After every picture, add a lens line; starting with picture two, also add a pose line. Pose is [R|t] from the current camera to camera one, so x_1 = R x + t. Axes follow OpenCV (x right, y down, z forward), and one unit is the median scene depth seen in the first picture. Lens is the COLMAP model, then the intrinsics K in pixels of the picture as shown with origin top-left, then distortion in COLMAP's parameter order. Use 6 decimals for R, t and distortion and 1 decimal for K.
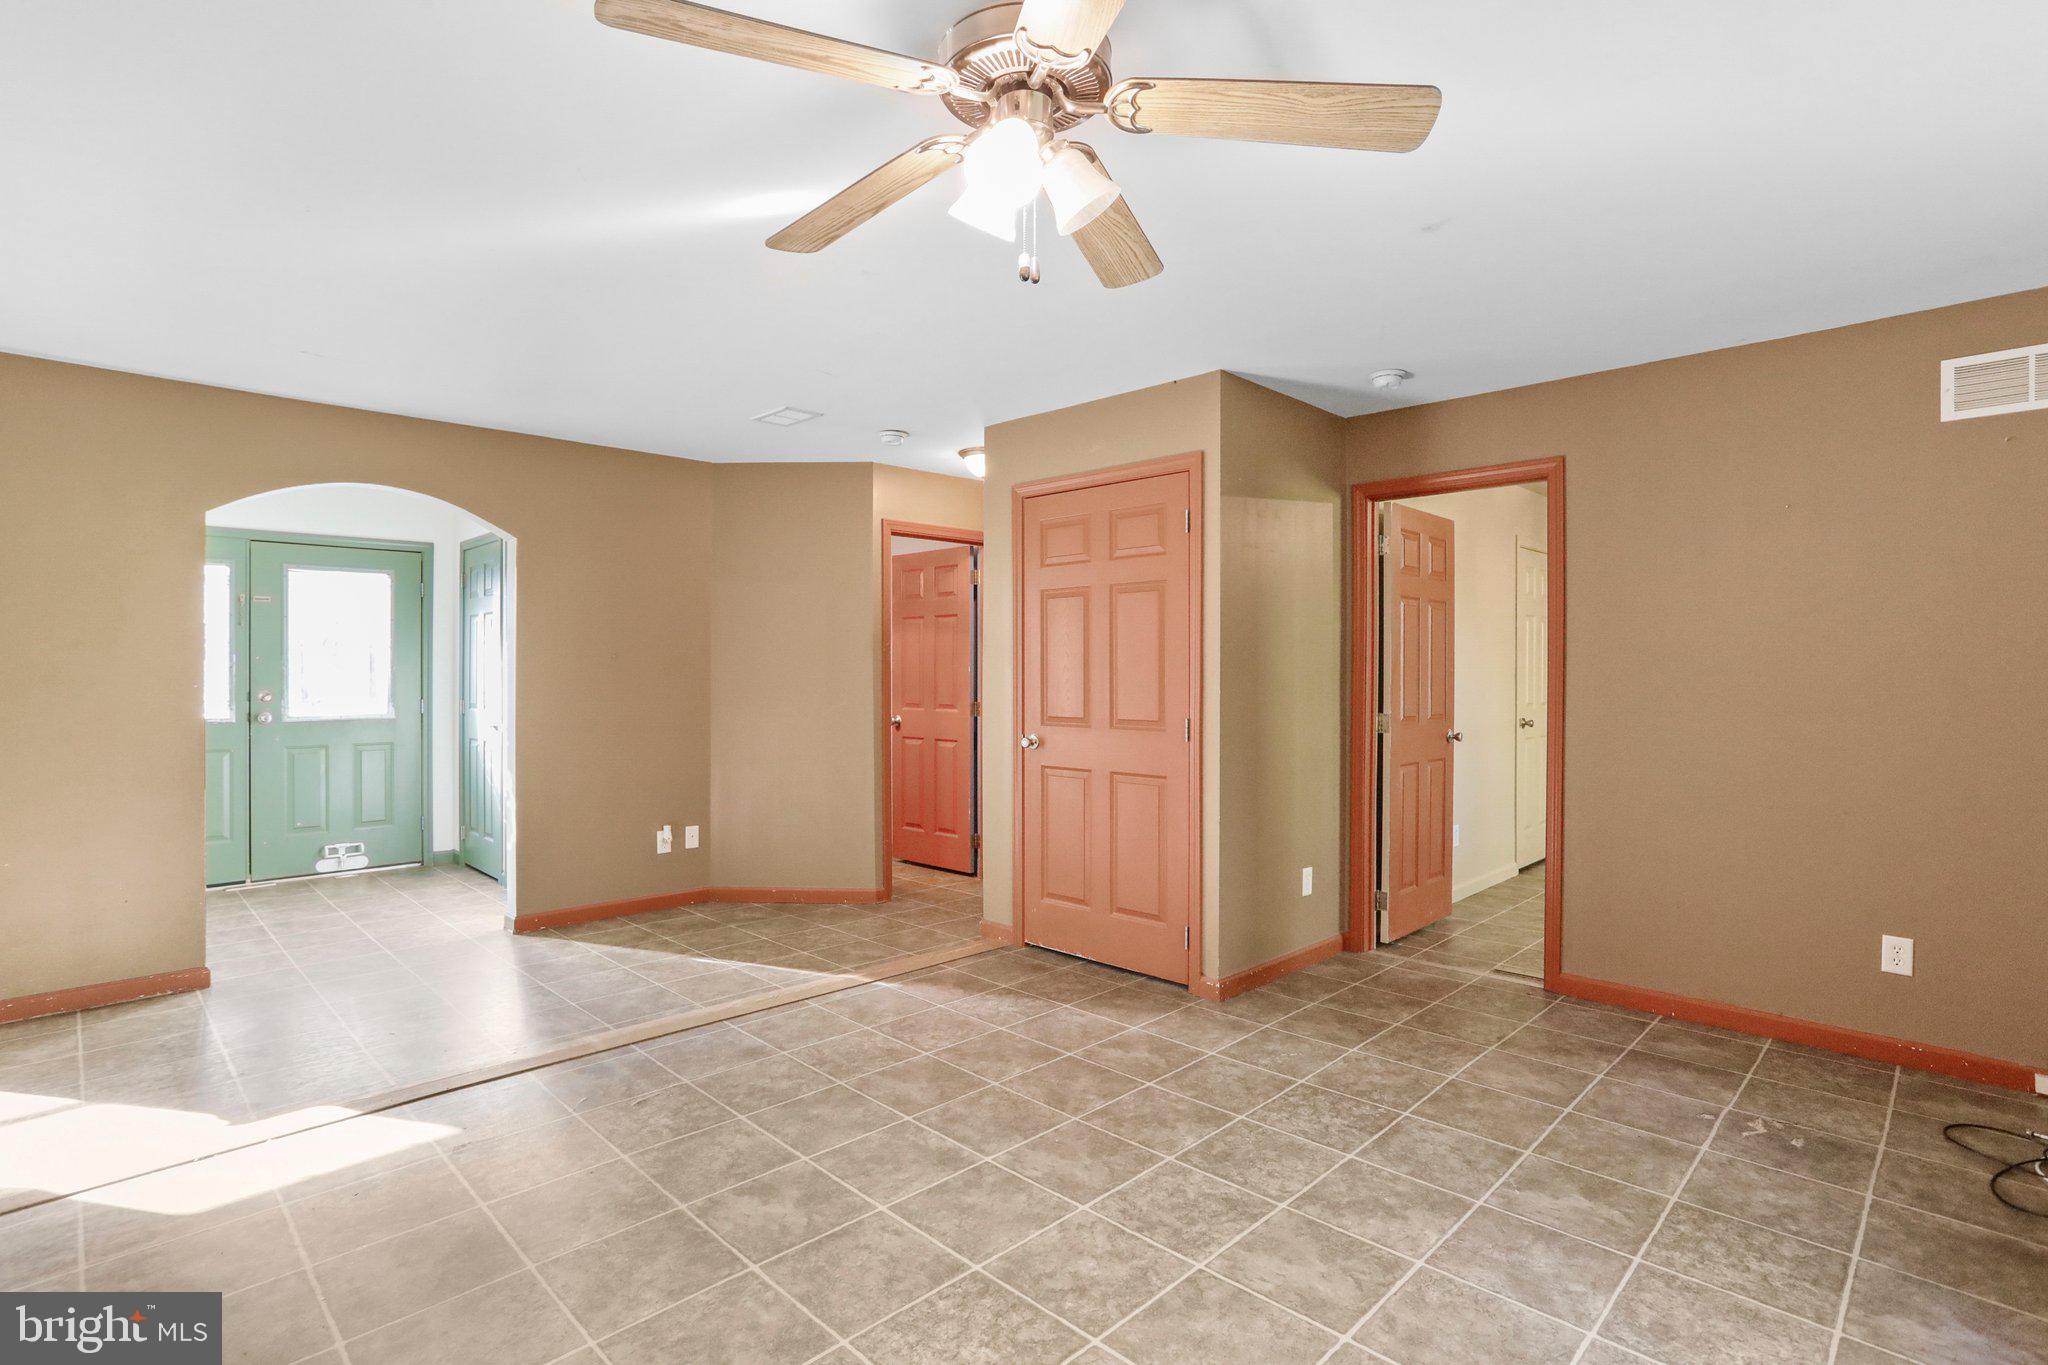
lens RADIAL K [[989.8, 0, 1021.1], [0, 989.8, 675.5], [0, 0, 1]] dist [-0.049116, 0.025317]
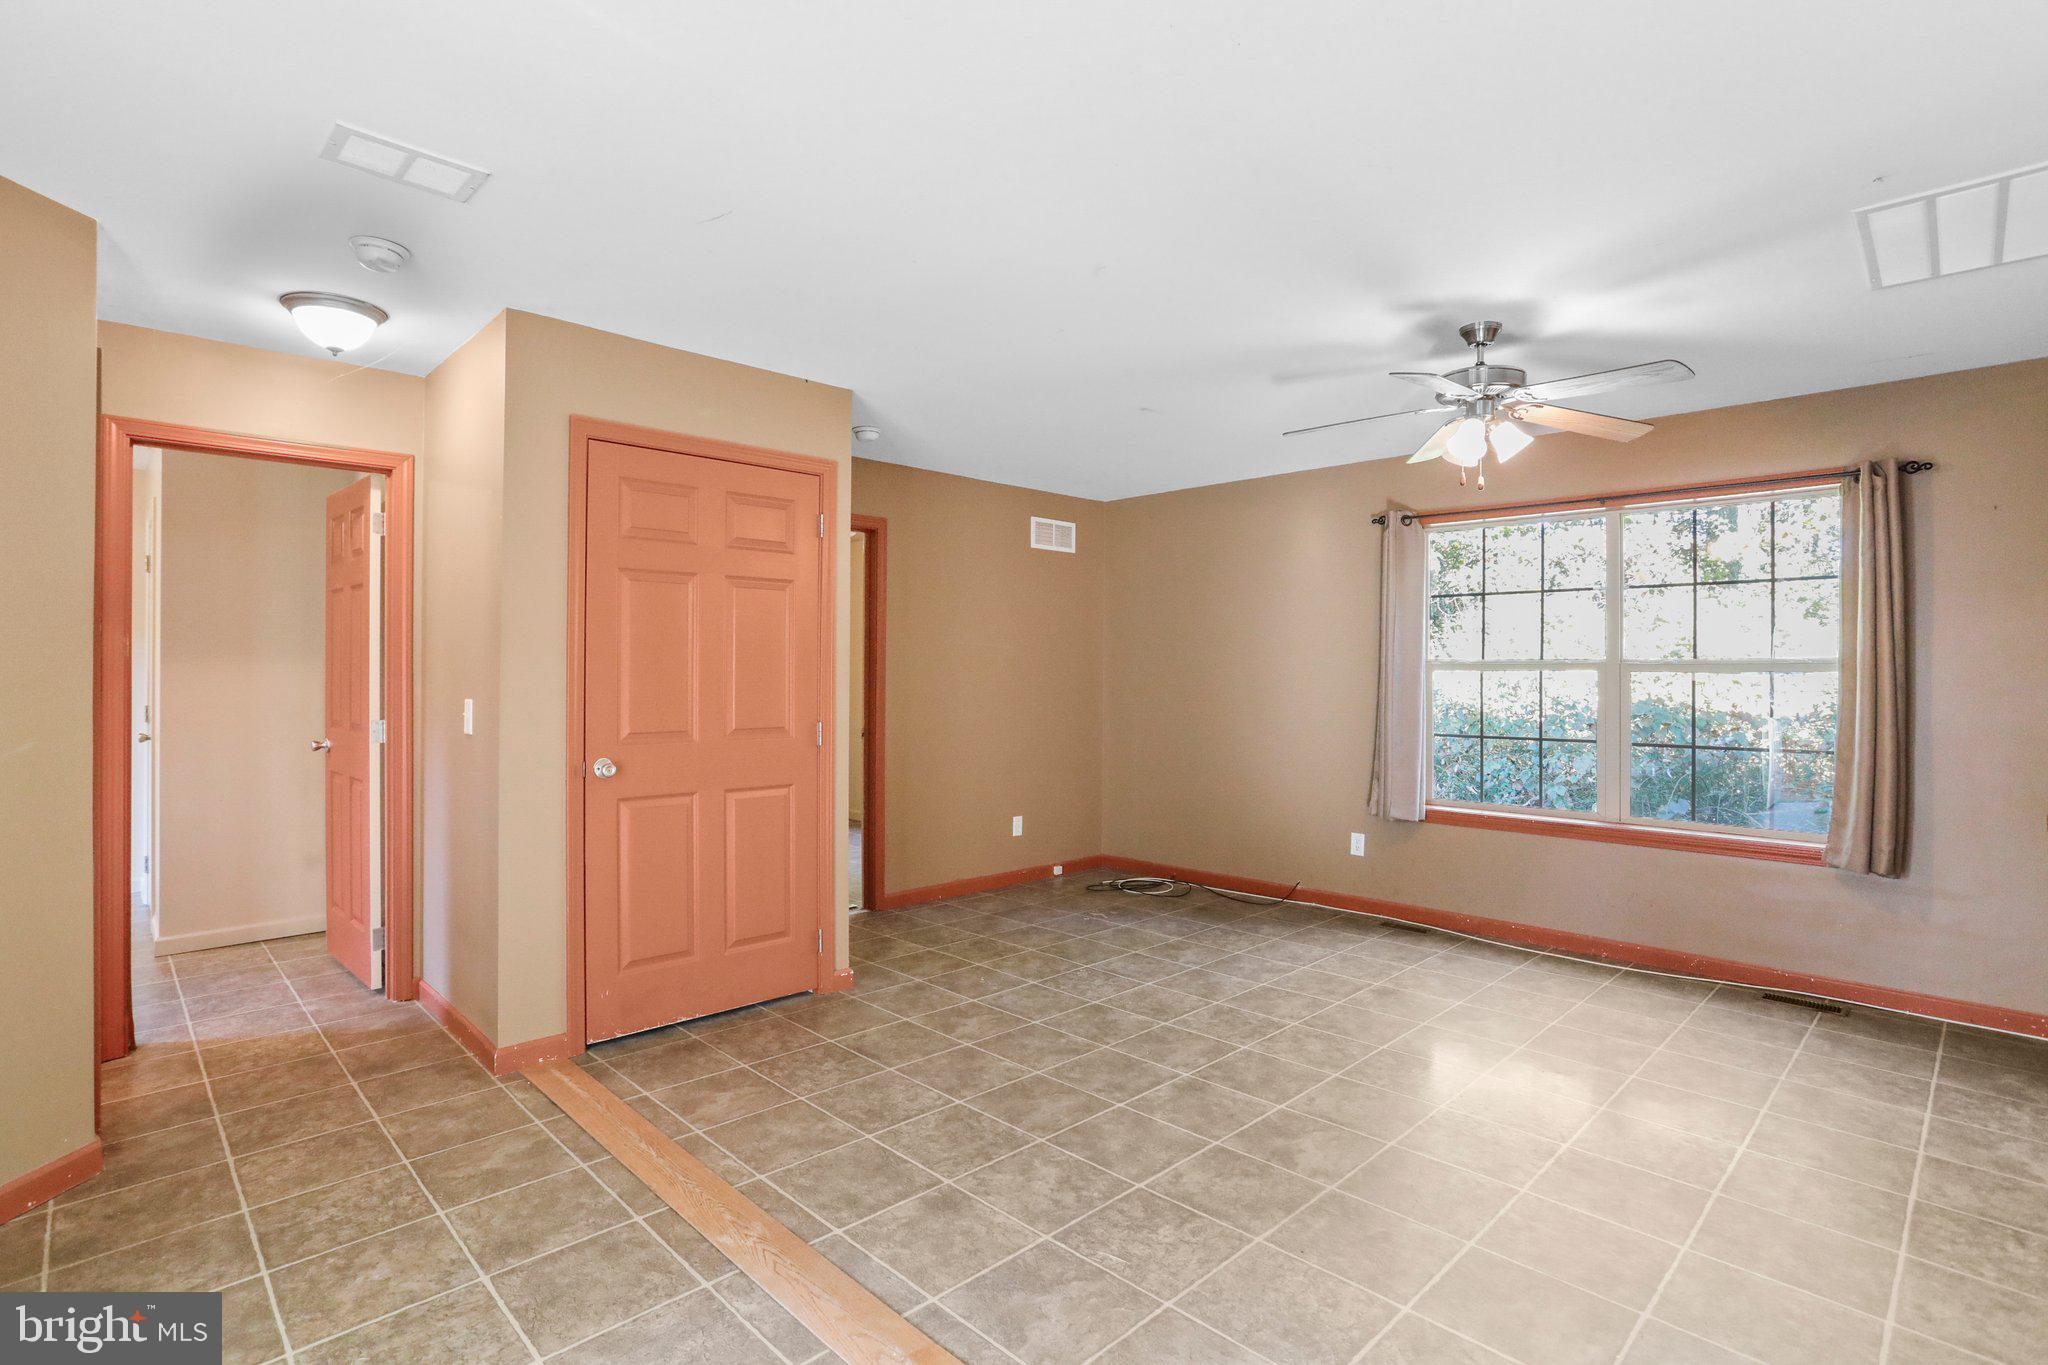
lens RADIAL K [[989.8, 0, 1021.1], [0, 989.8, 675.5], [0, 0, 1]] dist [-0.049116, 0.025317]
pose [[0.010117, 0.003290, 0.999943, -1.199039], [-0.001910, 0.999993, -0.003271, -0.000557], [-0.999947, -0.001876, 0.010123, 1.133346]]
